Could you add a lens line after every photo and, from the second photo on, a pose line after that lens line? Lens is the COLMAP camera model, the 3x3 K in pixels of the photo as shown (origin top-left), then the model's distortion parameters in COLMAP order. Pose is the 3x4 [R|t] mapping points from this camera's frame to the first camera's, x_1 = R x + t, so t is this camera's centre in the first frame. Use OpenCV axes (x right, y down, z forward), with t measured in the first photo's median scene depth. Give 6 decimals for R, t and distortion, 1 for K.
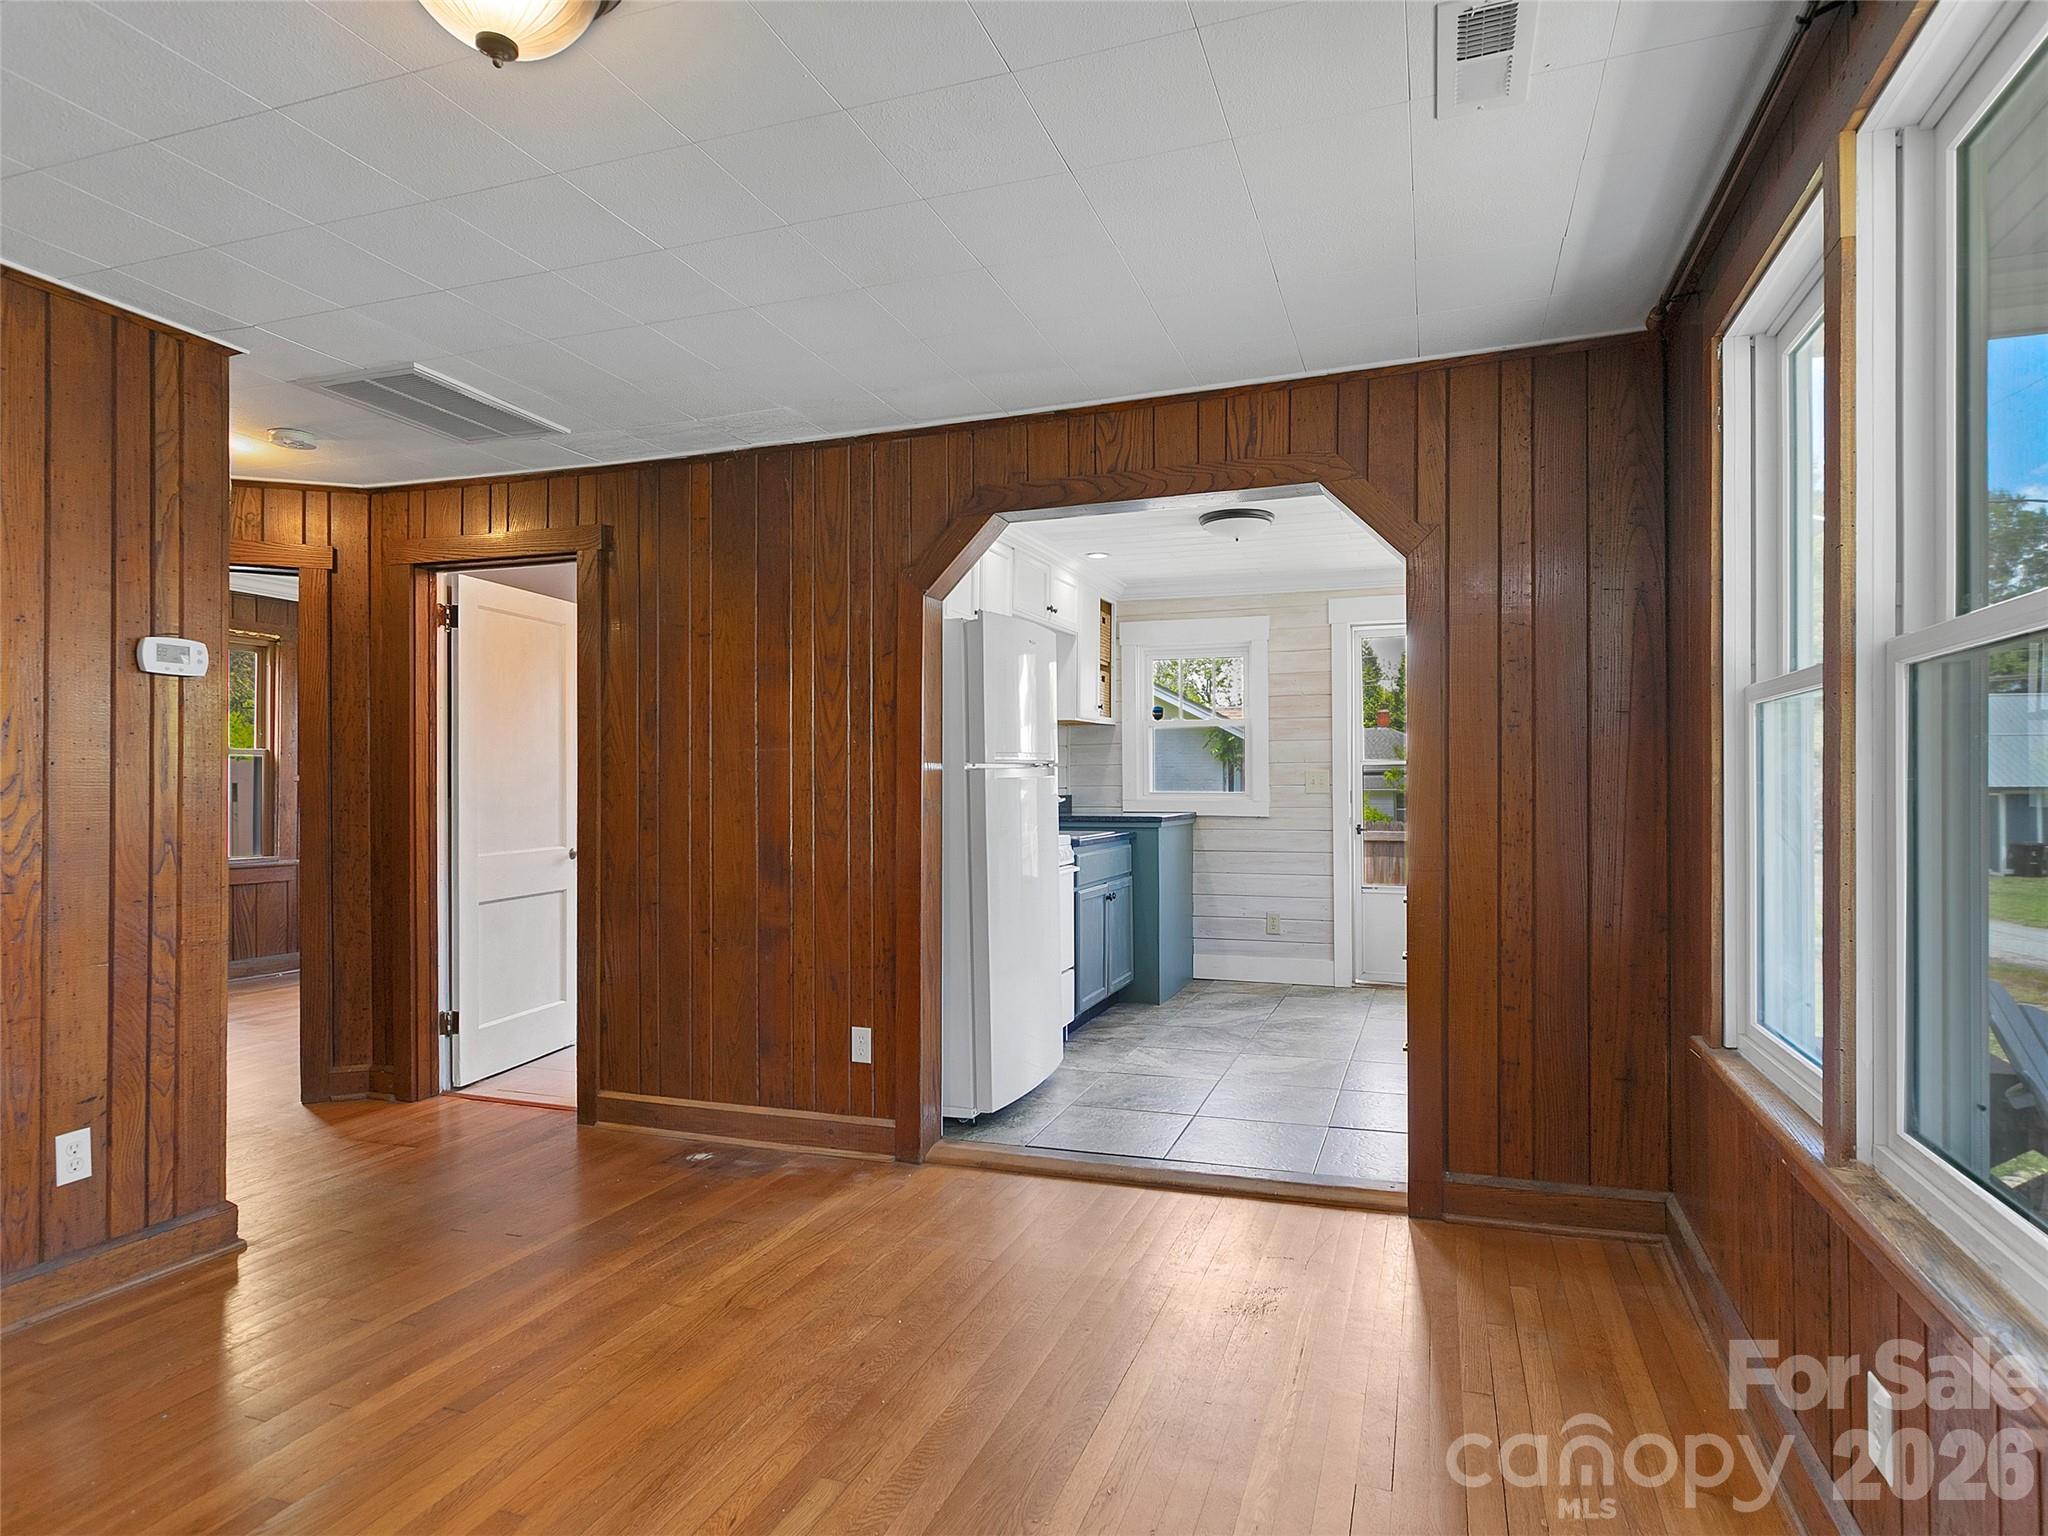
lens RADIAL K [[1195.3, 0, 1038.1], [0, 1195.3, 720.8], [0, 0, 1]] dist [-0.000021, -0.000312]
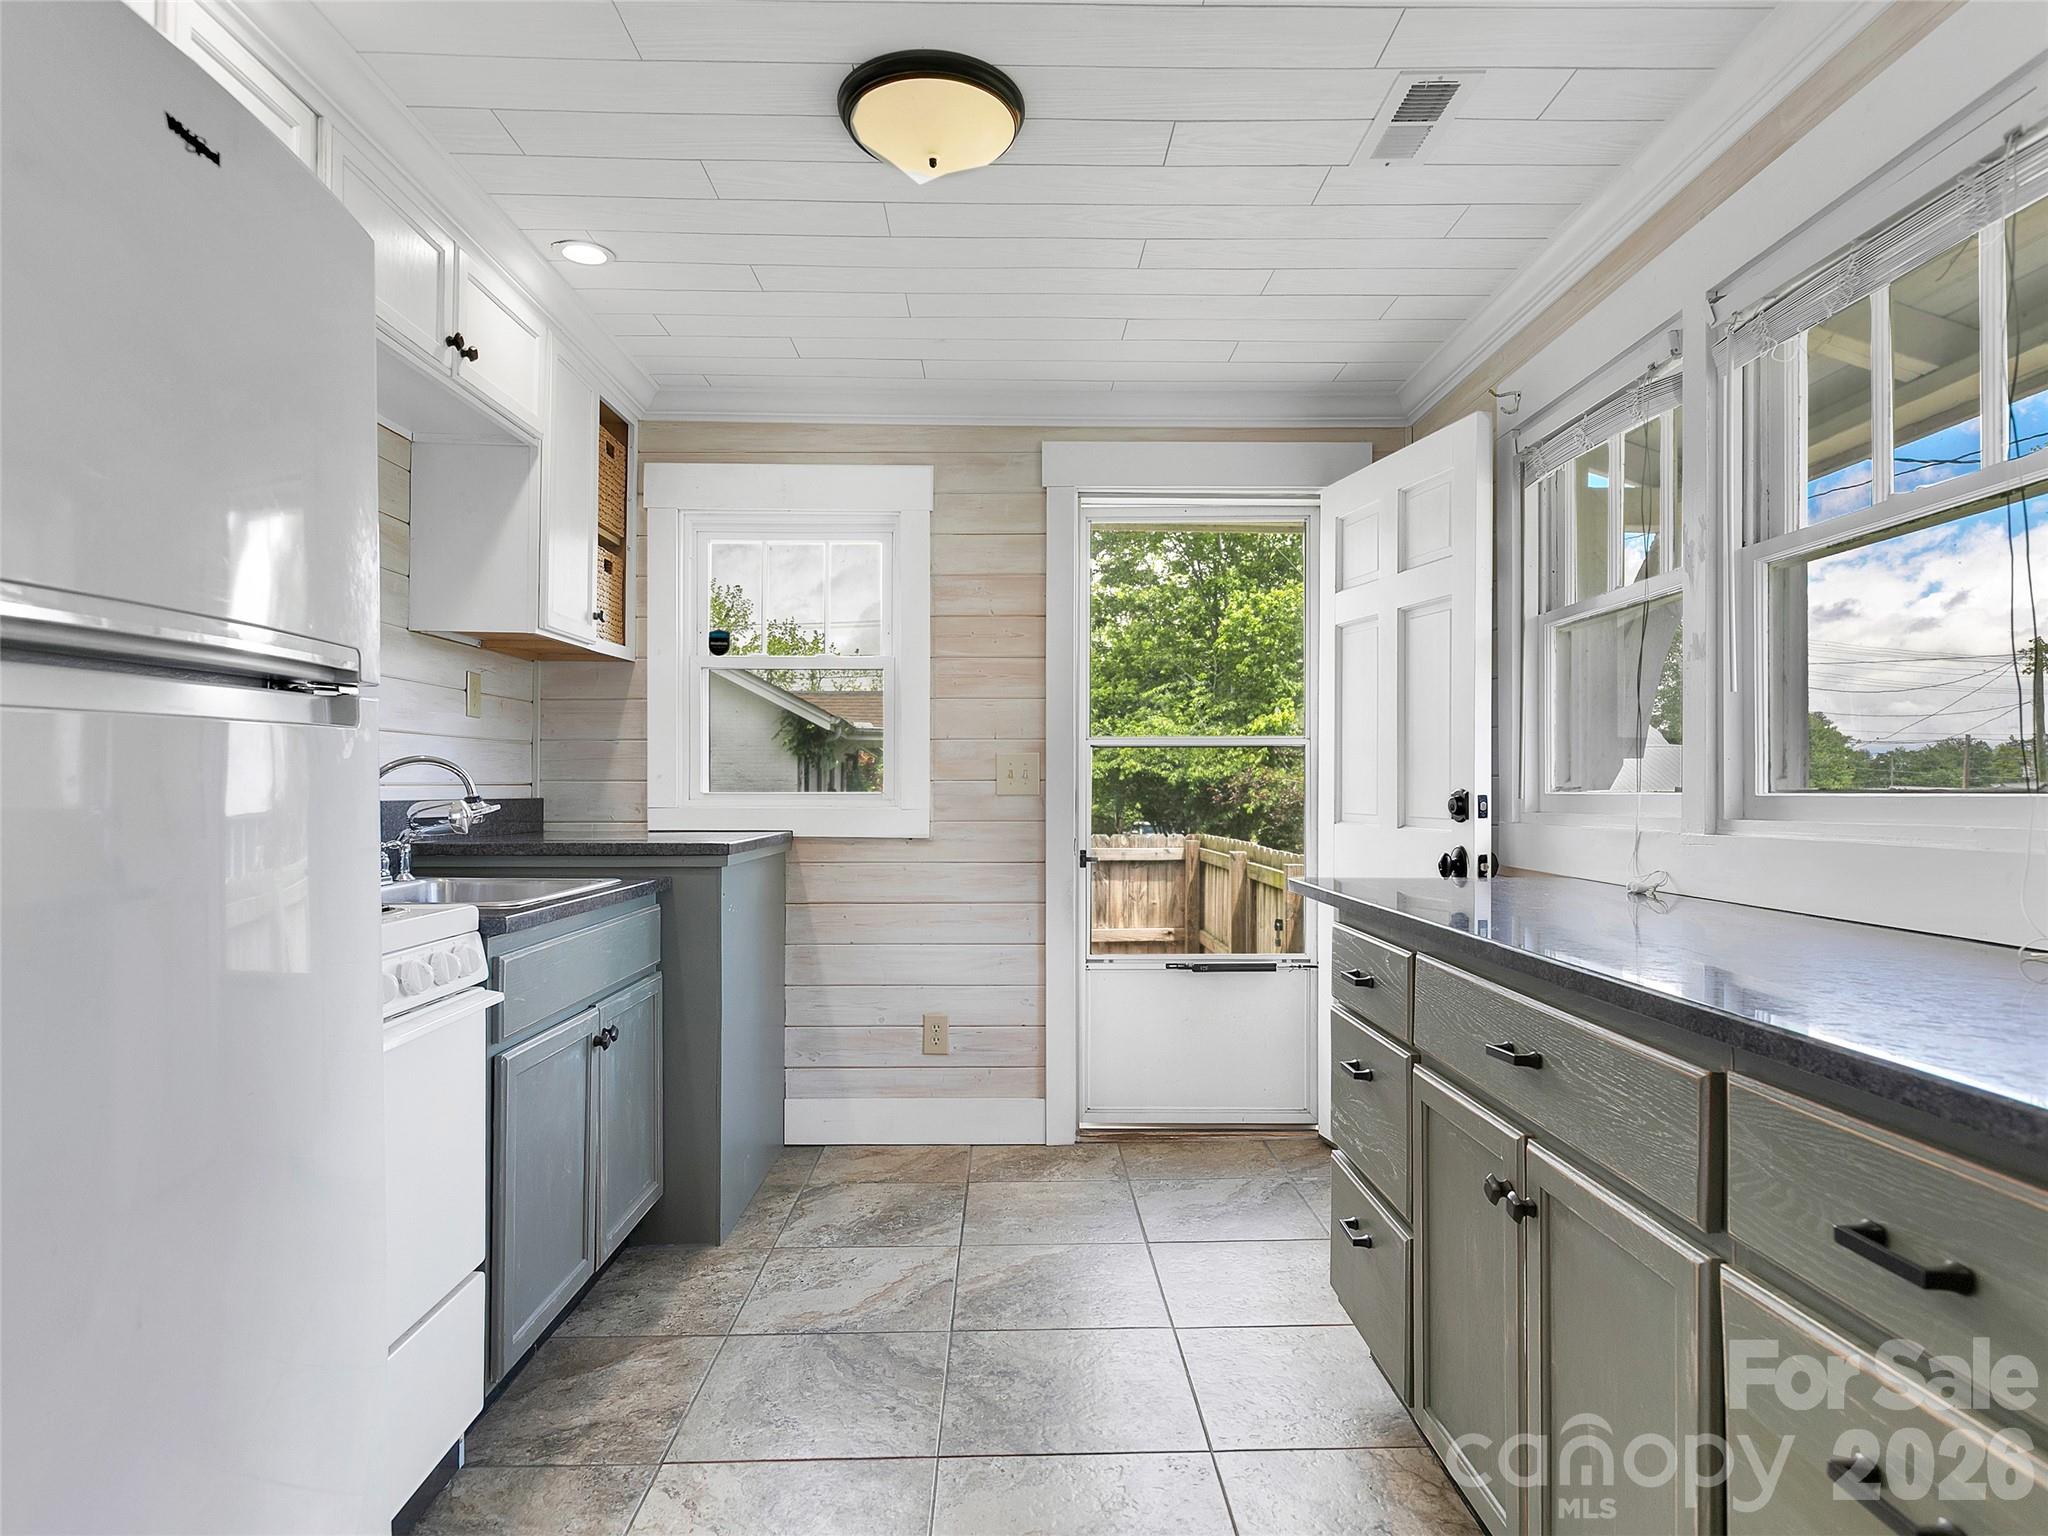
lens RADIAL K [[1195.3, 0, 1014.4], [0, 1195.3, 778.1], [0, 0, 1]] dist [-0.000021, -0.000312]
pose [[0.940331, 0.003268, 0.340244, 0.045659], [-0.017849, 0.999051, 0.039733, 0.030923], [-0.339792, -0.043435, 0.939497, 0.480985]]
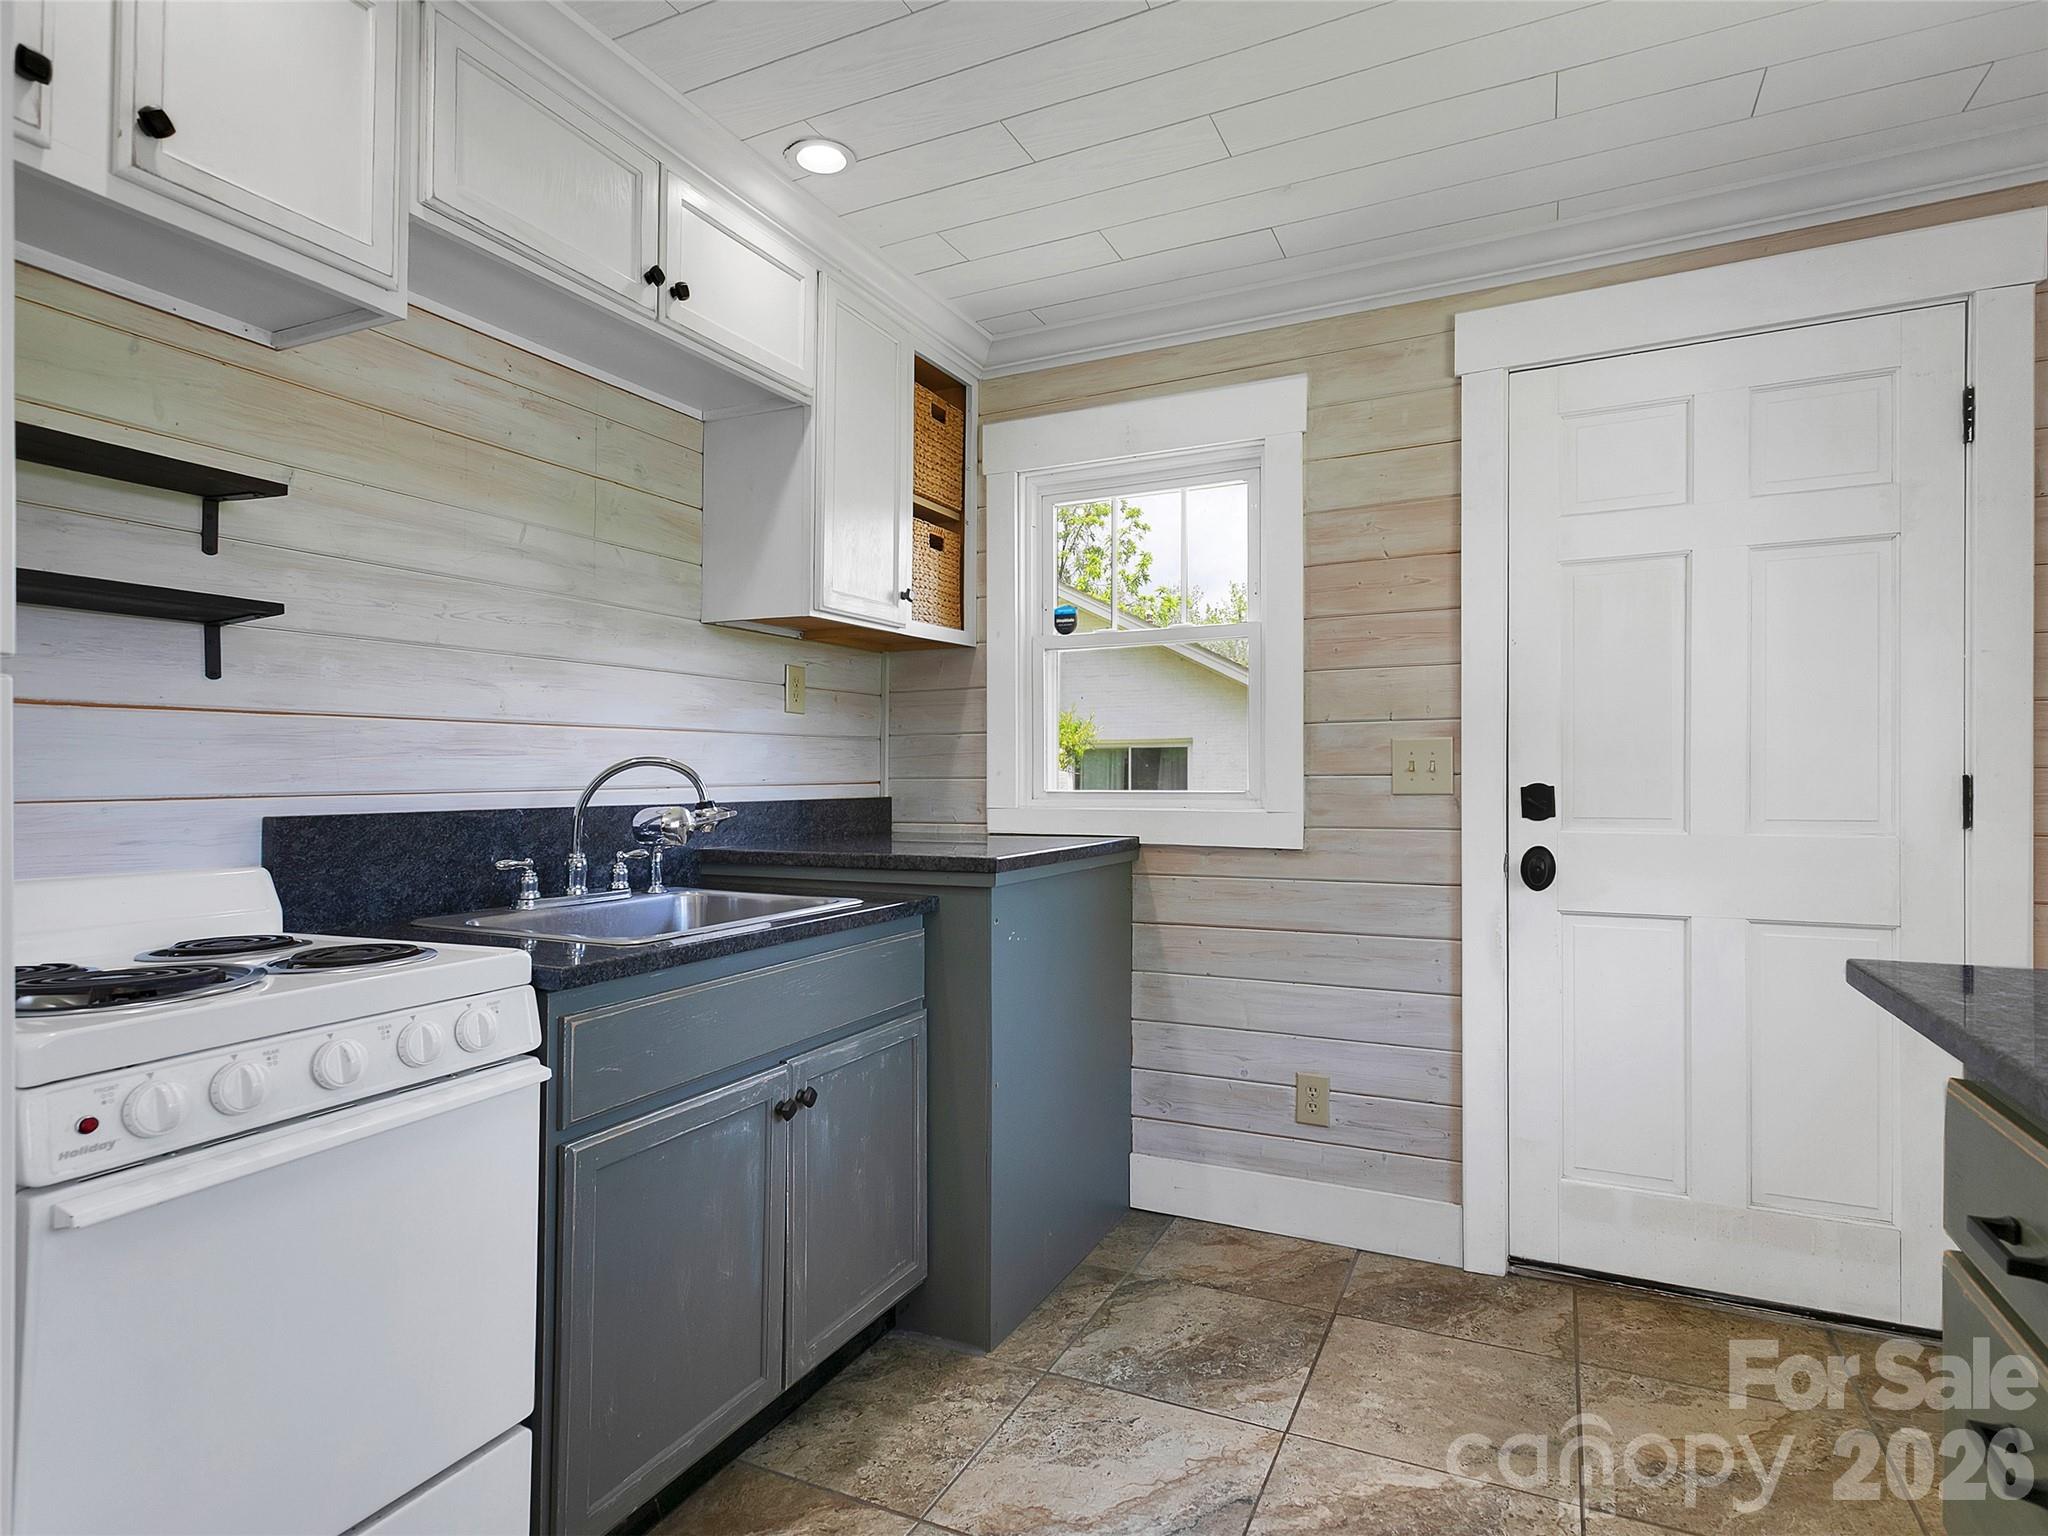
lens RADIAL K [[1071.6, 0, 1031.7], [0, 1071.6, 781.3], [0, 0, 1]] dist [0.002144, 0.002101]
pose [[0.993322, -0.005383, -0.115253, 0.141065], [0.011805, 0.998410, 0.055115, 0.034011], [0.114773, -0.056108, 0.991806, 0.612100]]
